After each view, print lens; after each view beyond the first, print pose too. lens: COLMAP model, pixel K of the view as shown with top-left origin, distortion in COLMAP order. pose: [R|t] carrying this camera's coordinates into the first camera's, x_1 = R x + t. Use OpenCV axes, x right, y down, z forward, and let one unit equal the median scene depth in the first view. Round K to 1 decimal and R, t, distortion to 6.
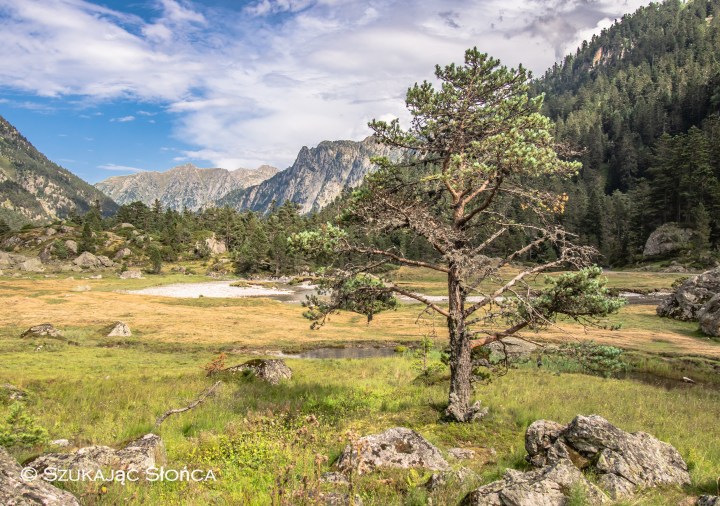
lens RADIAL K [[1073.4, 0, 360.0], [0, 1073.4, 253.0], [0, 0, 1]] dist [0.246525, 0.009581]
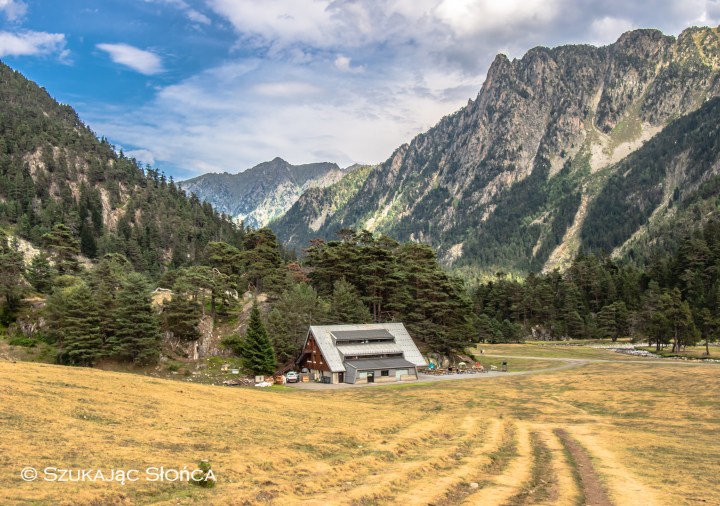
lens RADIAL K [[1073.4, 0, 360.0], [0, 1073.4, 253.0], [0, 0, 1]] dist [0.246525, 0.009581]
pose [[0.994909, -0.046753, -0.089272, -0.075478], [0.041591, 0.997401, -0.058836, 0.017038], [0.091790, 0.054824, 0.994268, 0.513741]]
